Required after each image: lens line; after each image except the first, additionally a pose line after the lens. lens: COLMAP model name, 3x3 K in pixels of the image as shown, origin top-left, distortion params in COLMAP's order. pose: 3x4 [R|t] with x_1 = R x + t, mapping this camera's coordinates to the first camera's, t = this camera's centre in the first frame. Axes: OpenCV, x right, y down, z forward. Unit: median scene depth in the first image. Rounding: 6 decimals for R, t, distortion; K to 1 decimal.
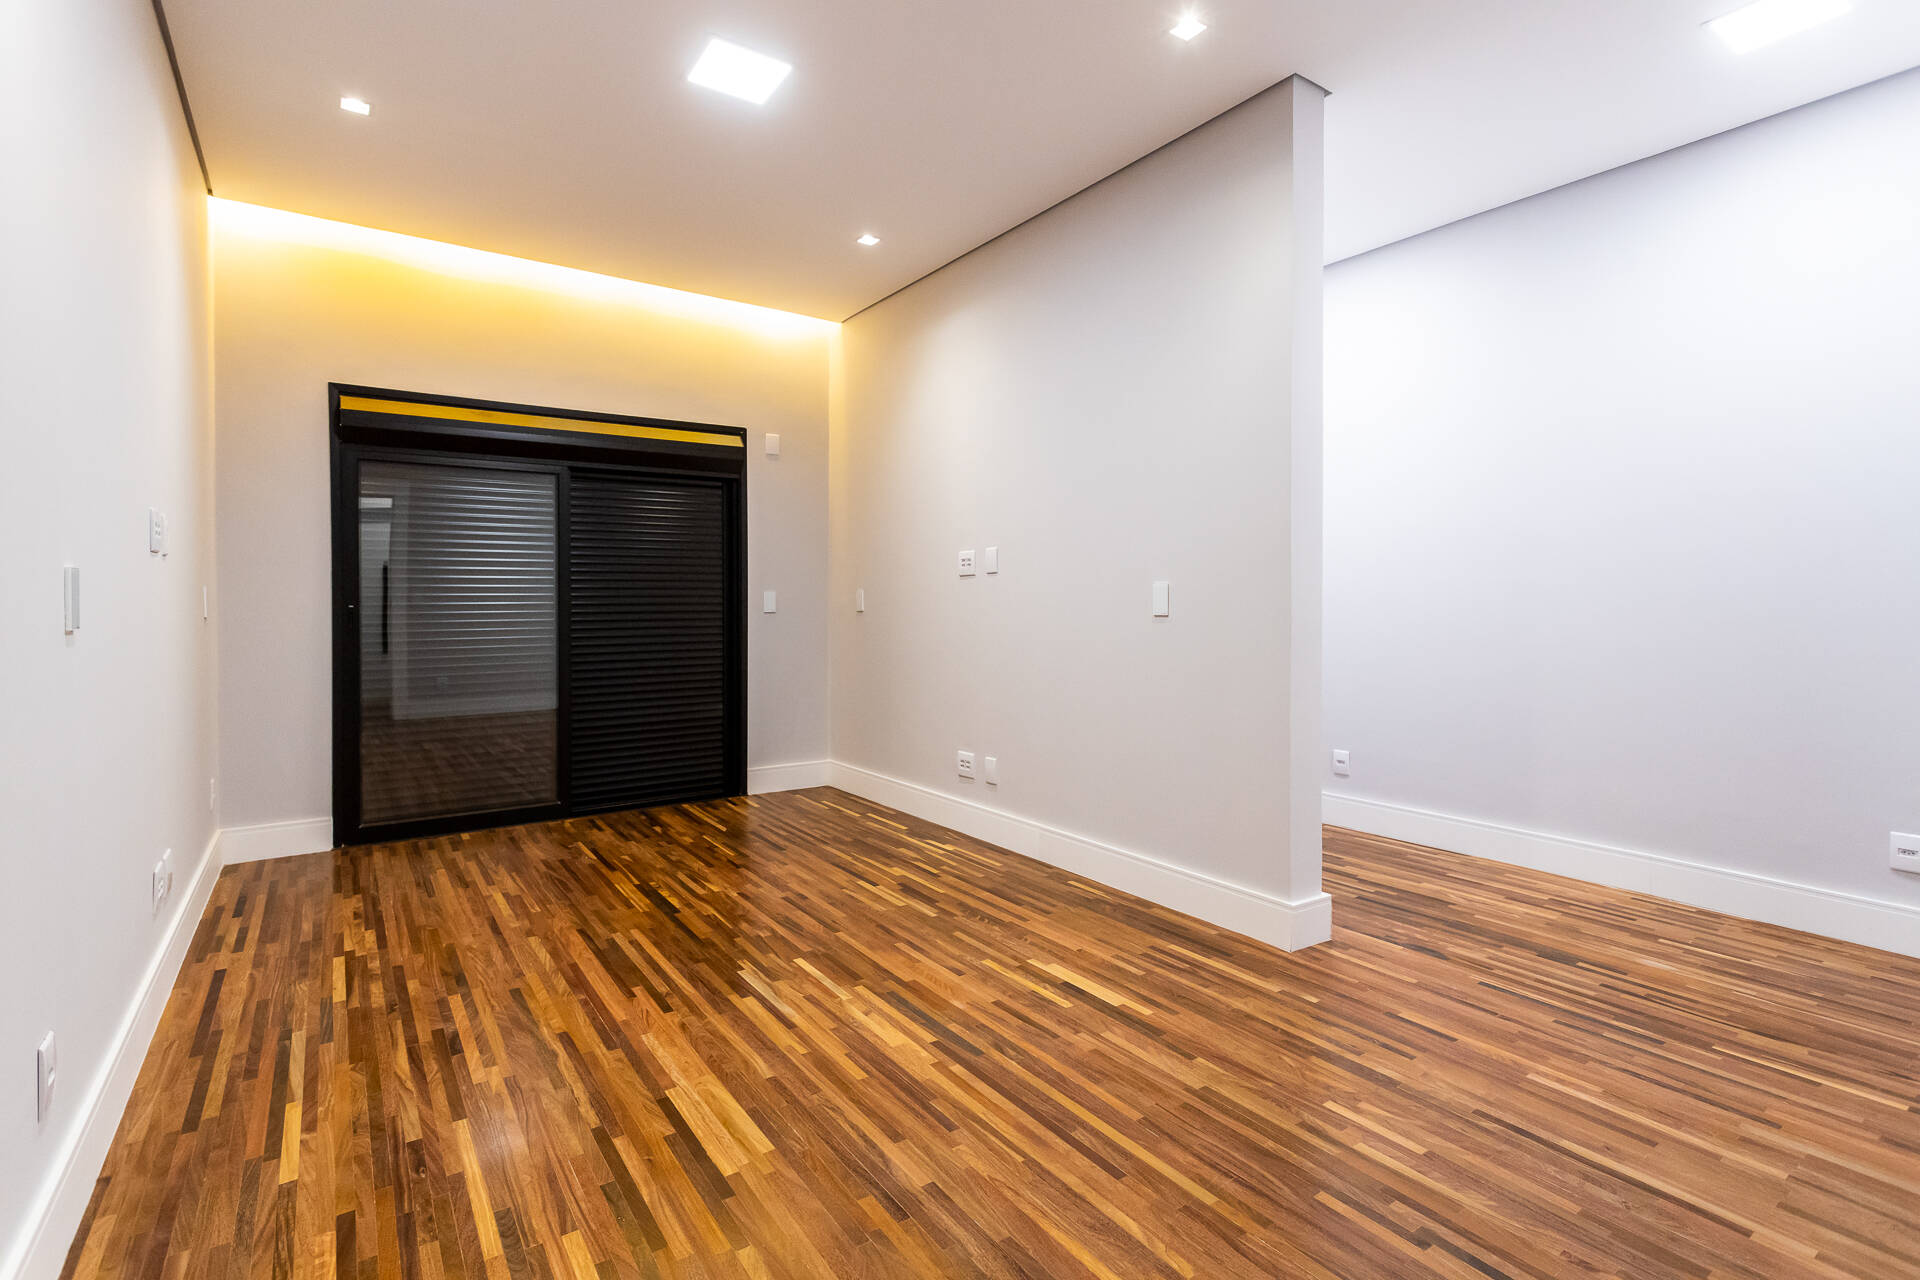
lens RADIAL K [[901.6, 0, 950.4], [0, 901.6, 628.7], [0, 0, 1]] dist [0.008962, -0.000729]
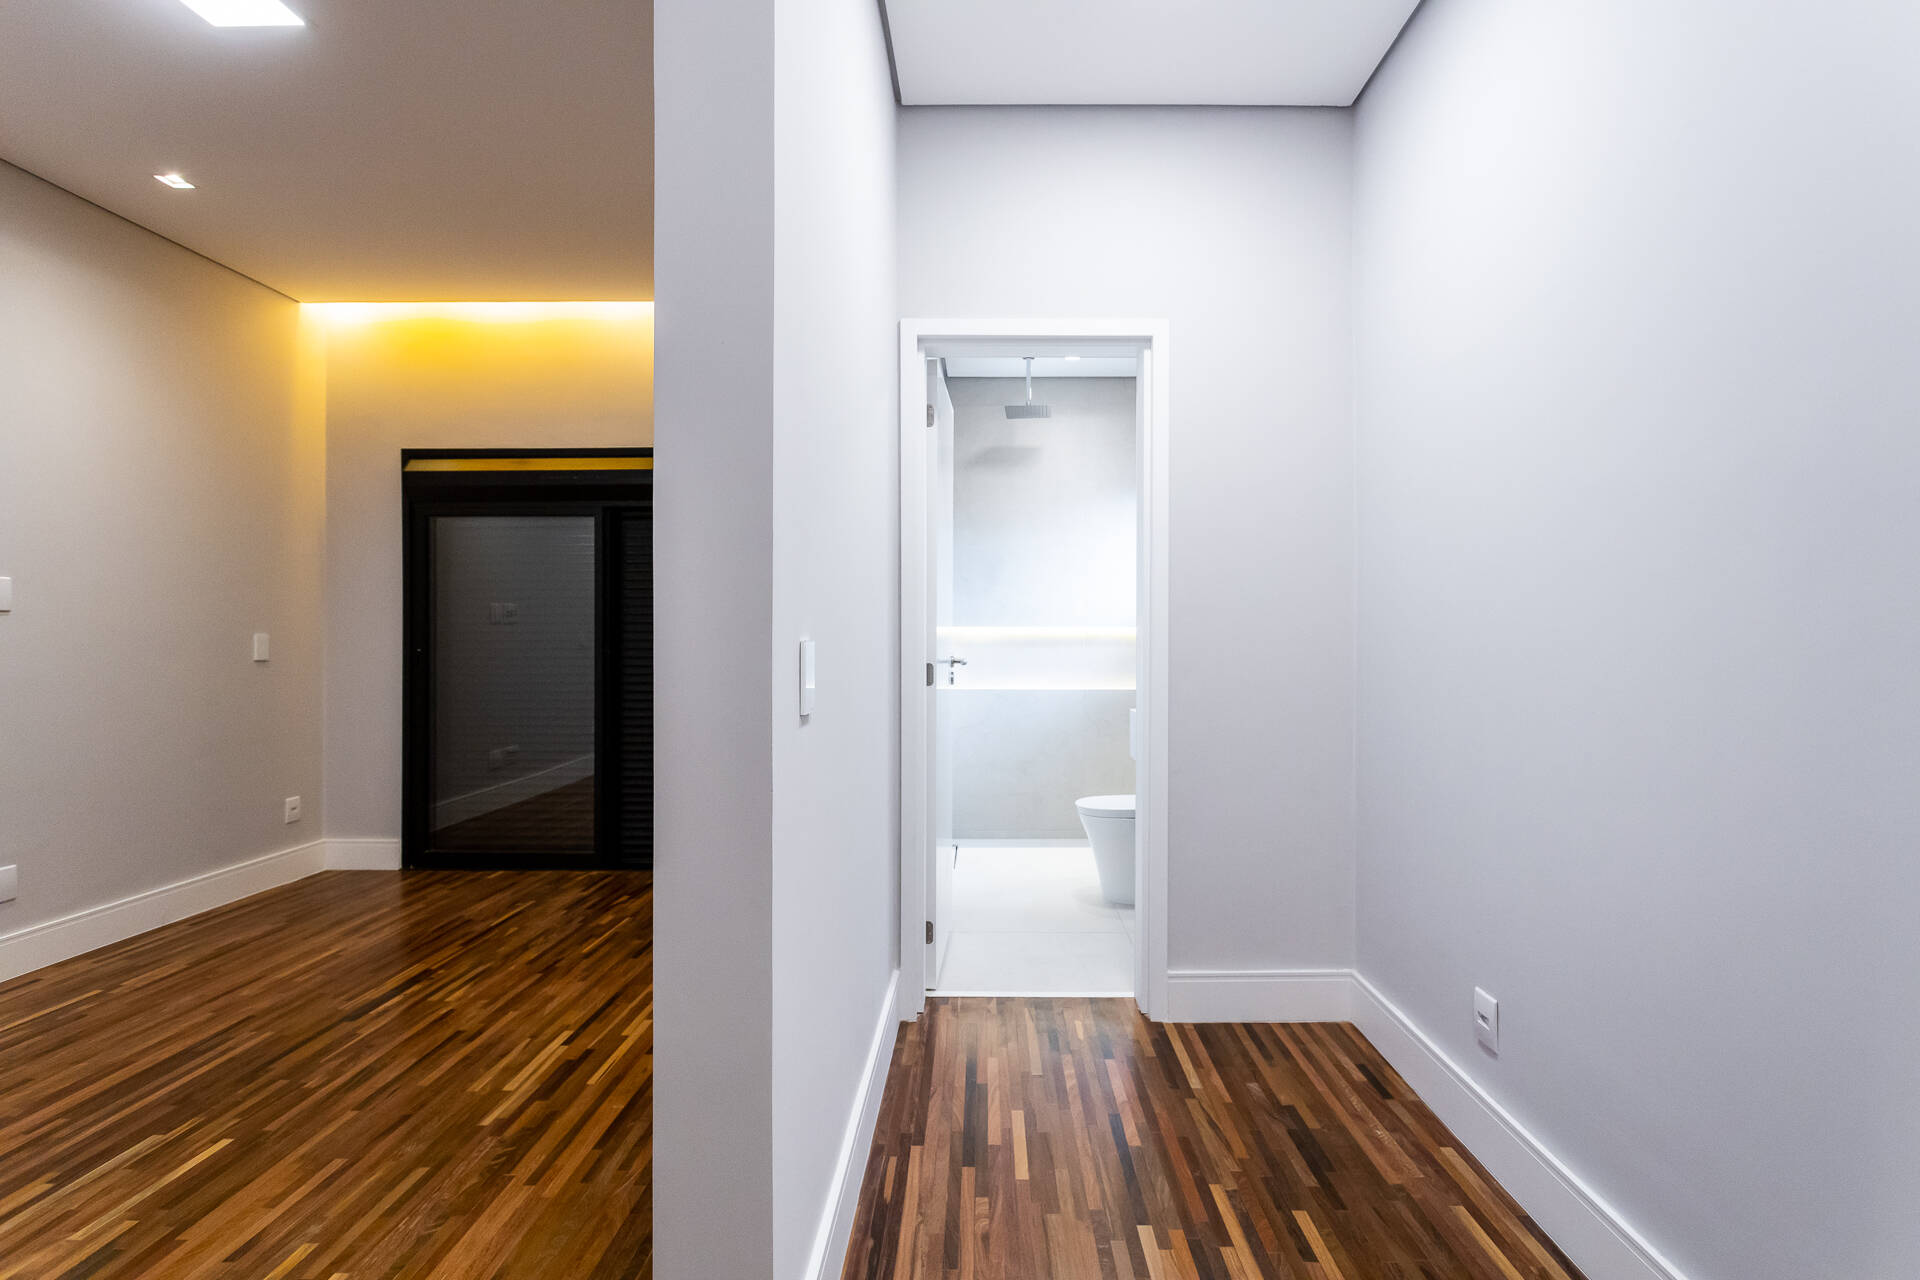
lens RADIAL K [[901.6, 0, 954.4], [0, 901.6, 636.9], [0, 0, 1]] dist [0.008962, -0.000729]
pose [[0.791894, -0.004741, -0.610640, 0.679592], [-0.009913, 0.999738, -0.020618, -0.030720], [0.610578, 0.022380, 0.791640, 0.690511]]
